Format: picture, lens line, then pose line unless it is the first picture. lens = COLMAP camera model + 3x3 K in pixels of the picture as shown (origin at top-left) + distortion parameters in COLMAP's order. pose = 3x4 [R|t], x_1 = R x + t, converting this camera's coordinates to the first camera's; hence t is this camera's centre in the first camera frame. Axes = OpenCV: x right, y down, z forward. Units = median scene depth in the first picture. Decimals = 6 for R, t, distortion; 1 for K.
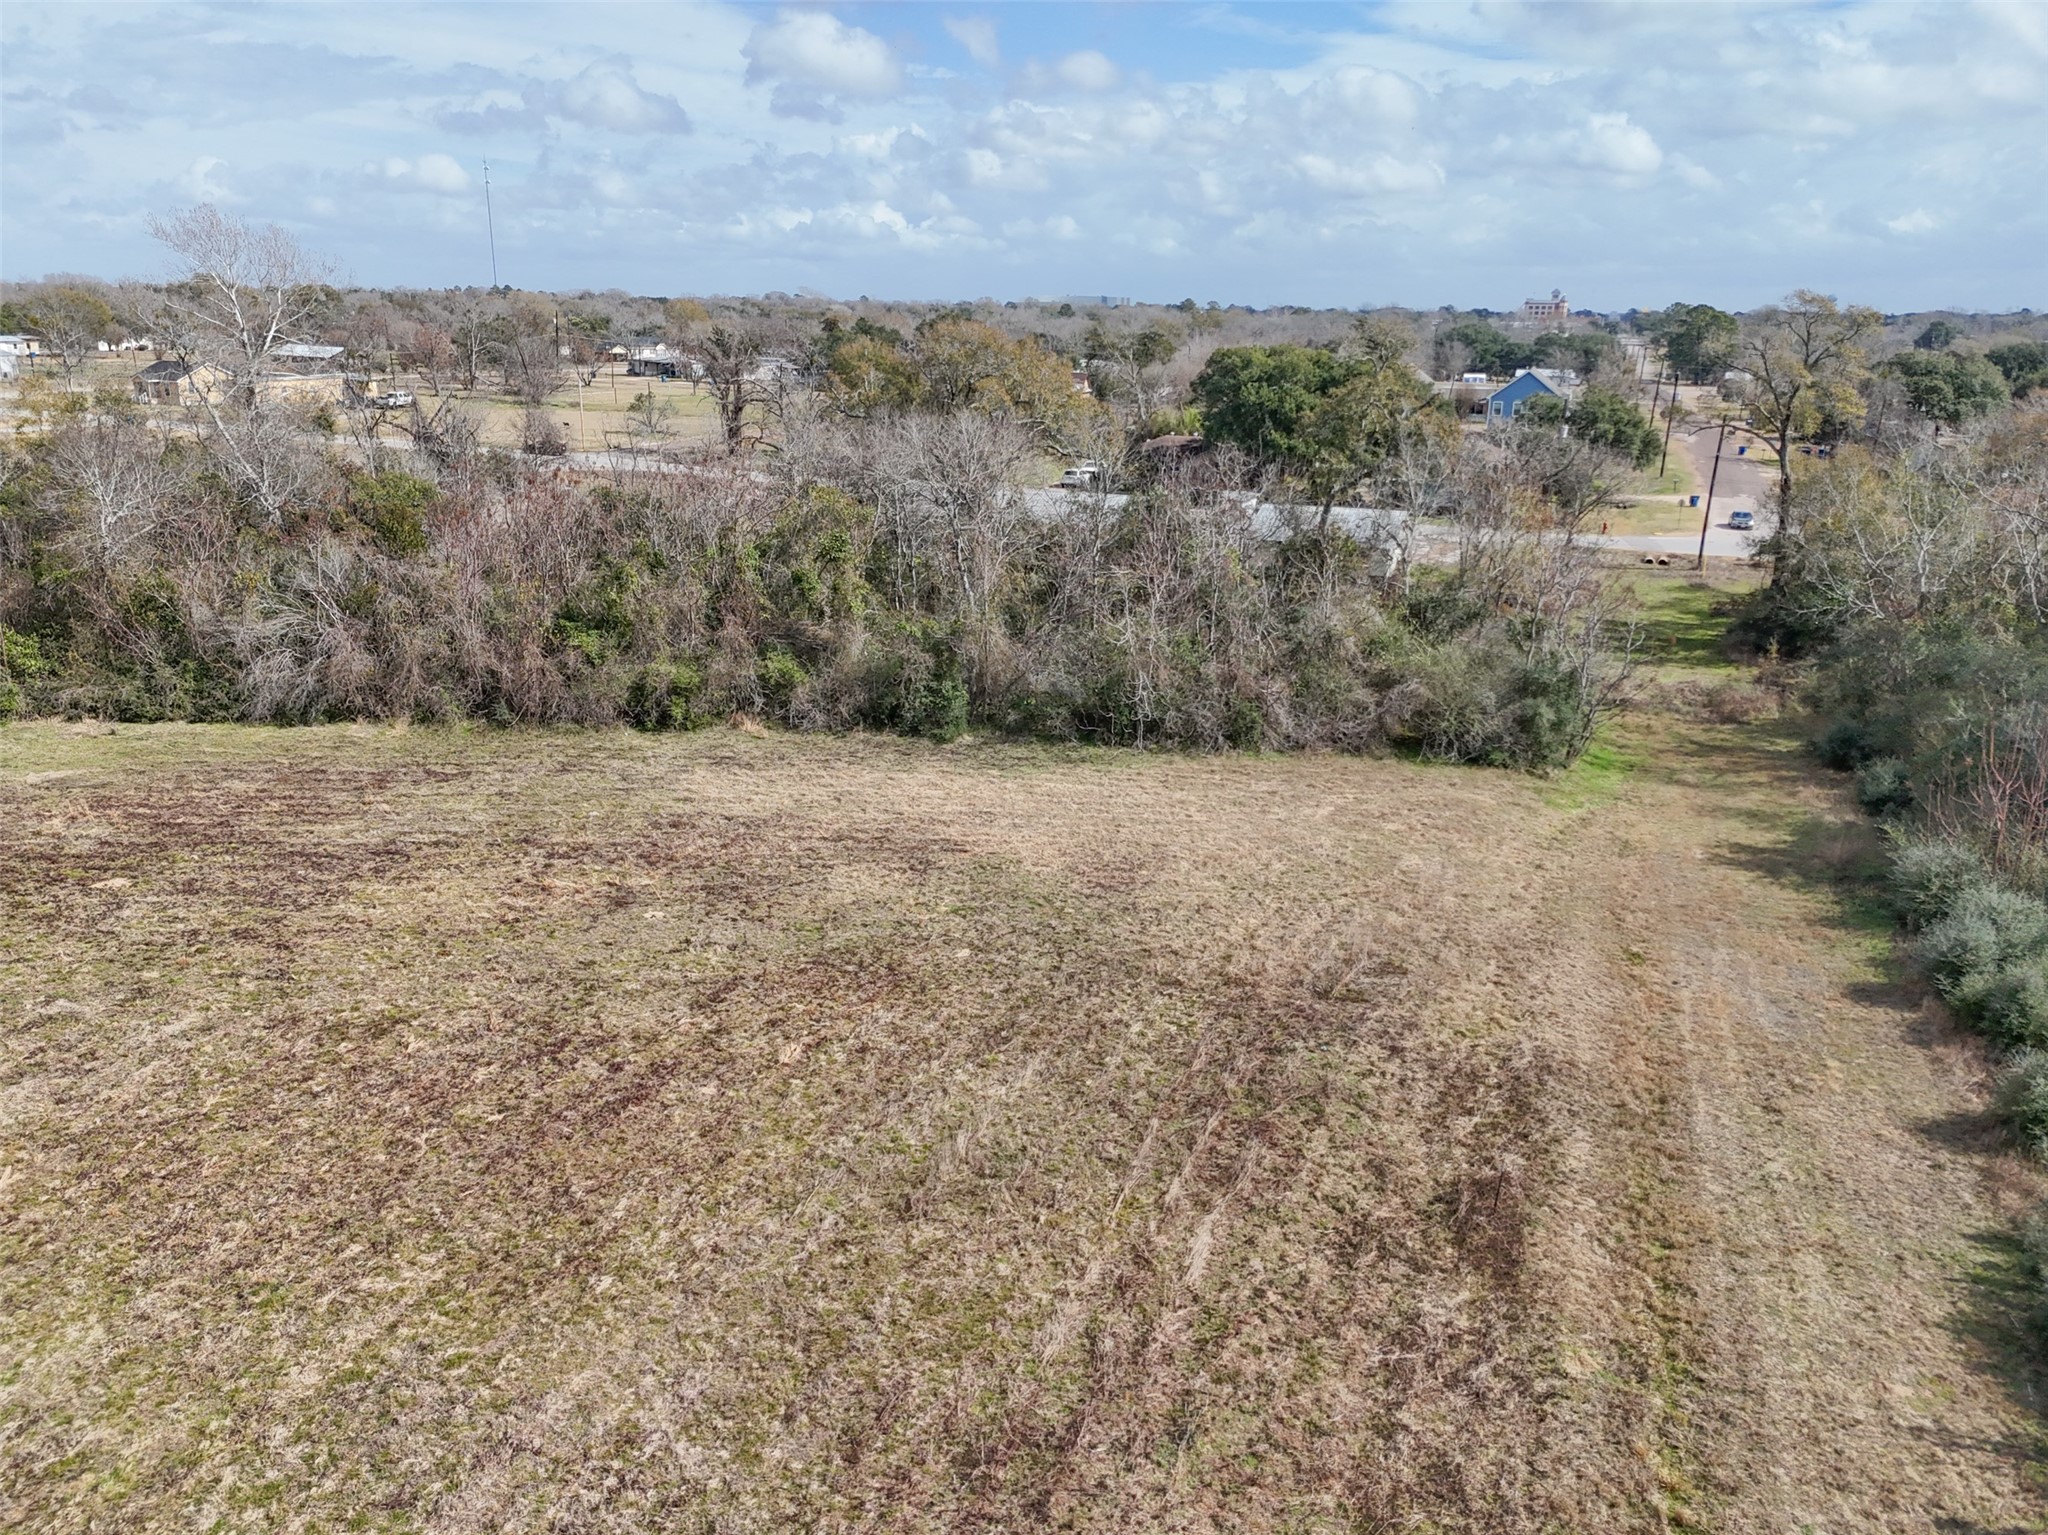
lens RADIAL K [[1510.4, 0, 1043.9], [0, 1510.4, 735.0], [0, 0, 1]] dist [0.076426, -0.064399]
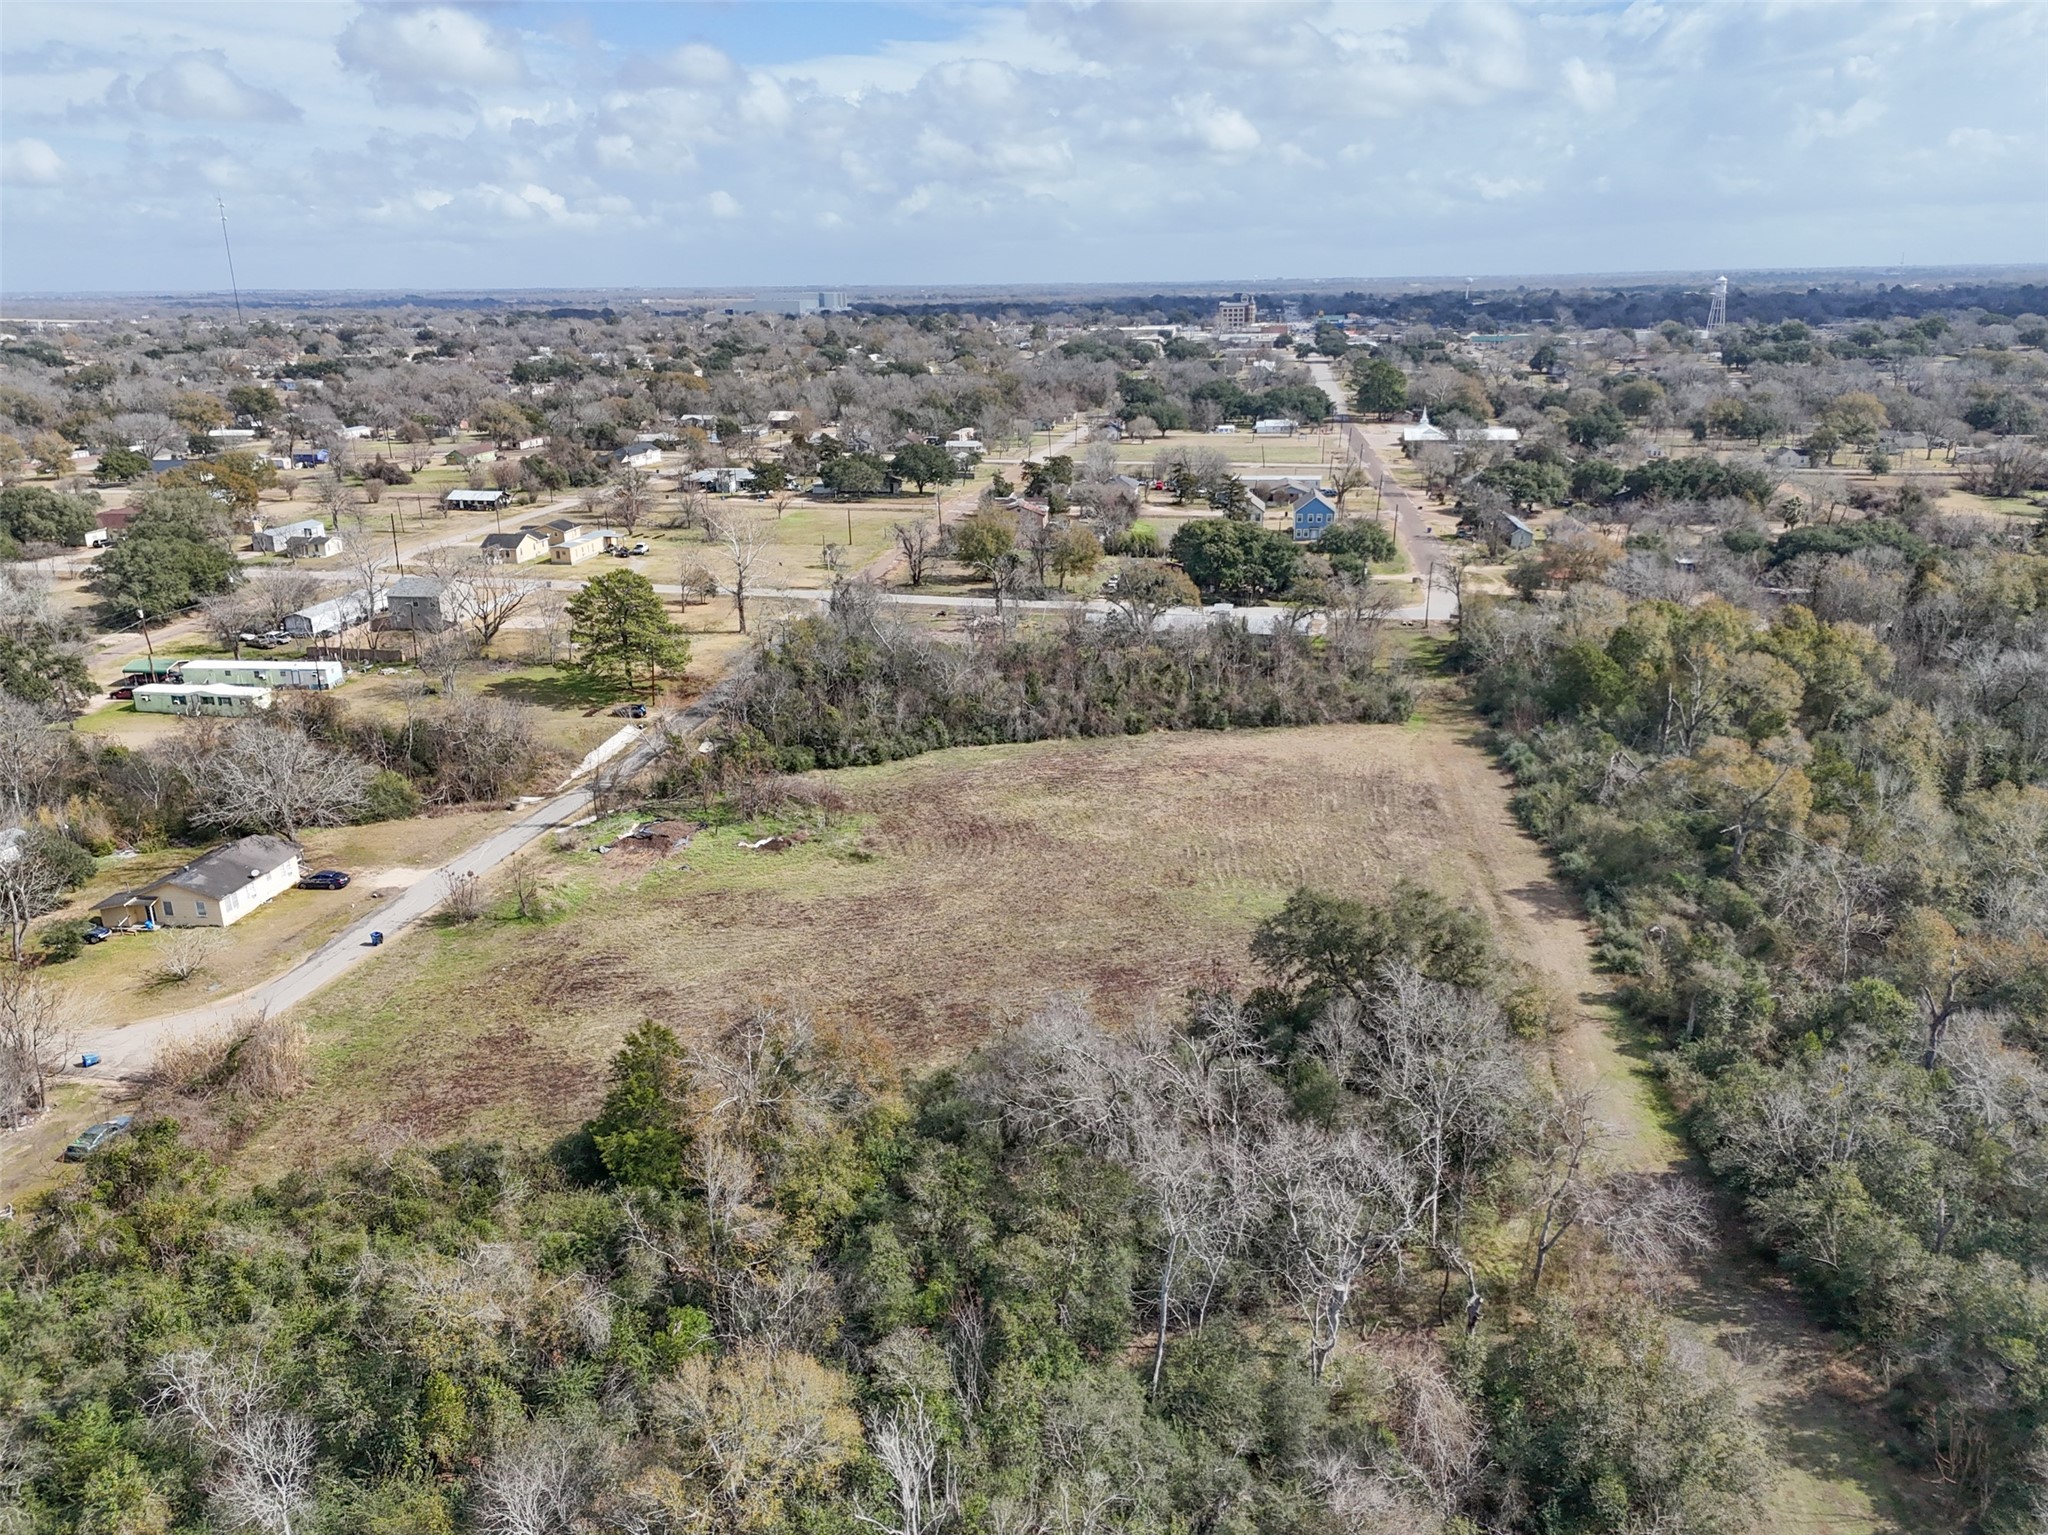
lens RADIAL K [[1510.4, 0, 1043.0], [0, 1510.4, 719.9], [0, 0, 1]] dist [0.076426, -0.064399]
pose [[0.979785, -0.083975, 0.181577, -1.007747], [0.082655, 0.996468, 0.014836, -0.093907], [-0.182182, 0.000472, 0.983265, -2.041943]]
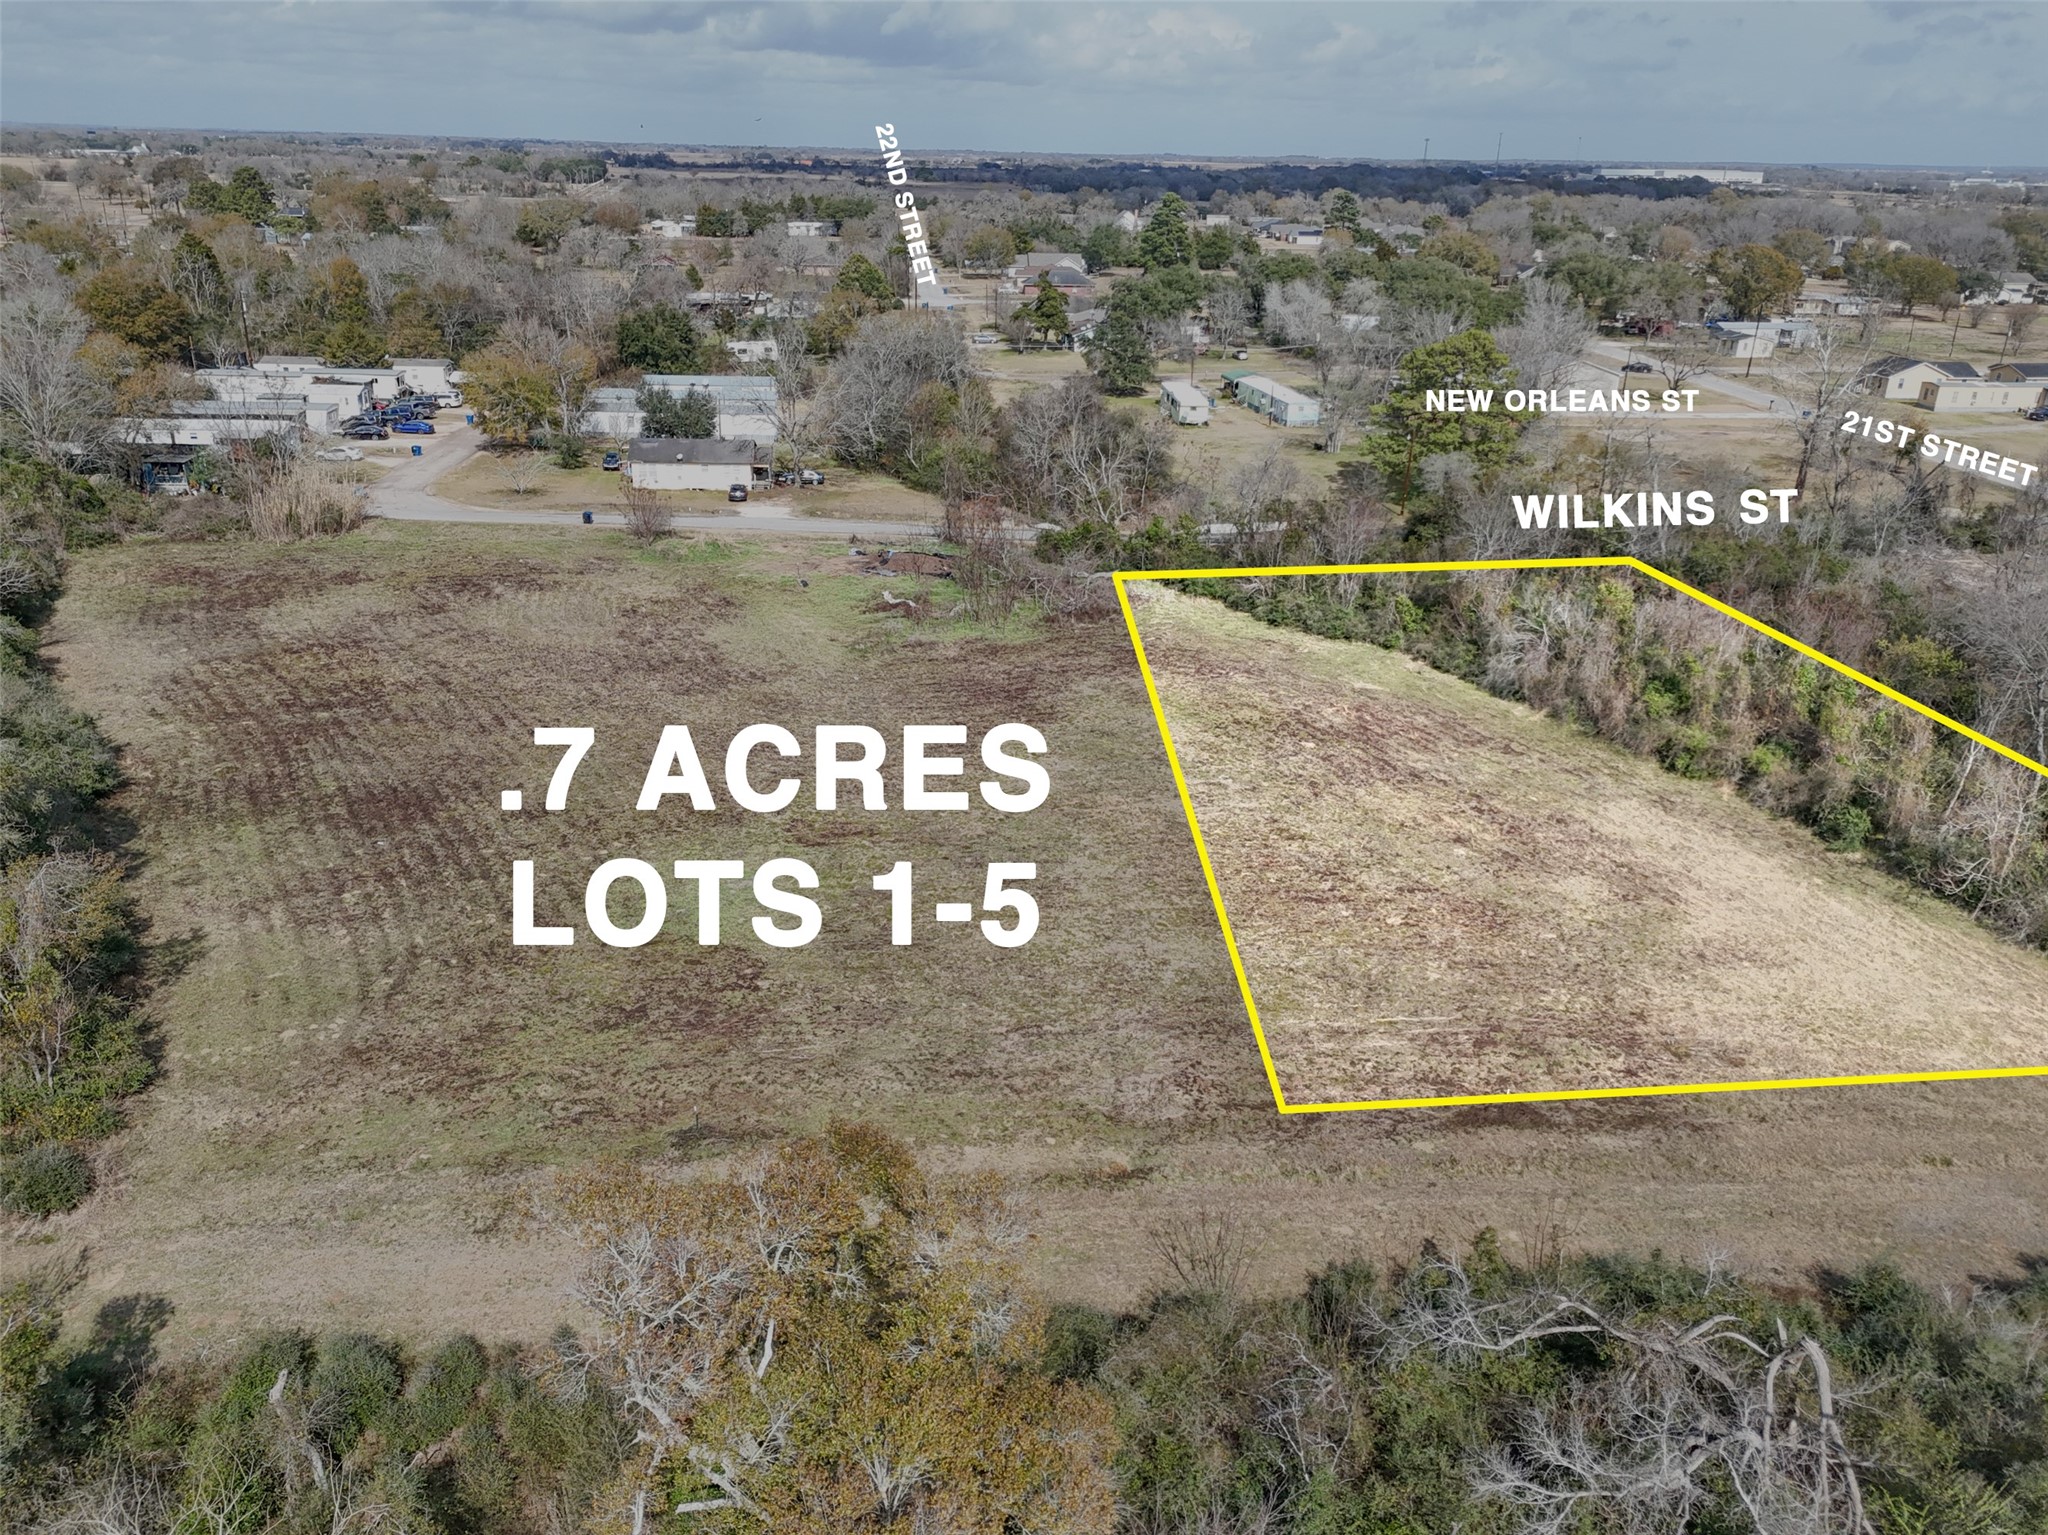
lens RADIAL K [[1510.4, 0, 1029.7], [0, 1510.4, 765.0], [0, 0, 1]] dist [0.076426, -0.064399]
pose [[0.420761, 0.332179, -0.844167, 0.737951], [-0.260143, 0.935648, 0.238513, -0.200808], [0.869072, 0.119247, 0.480098, -0.256120]]
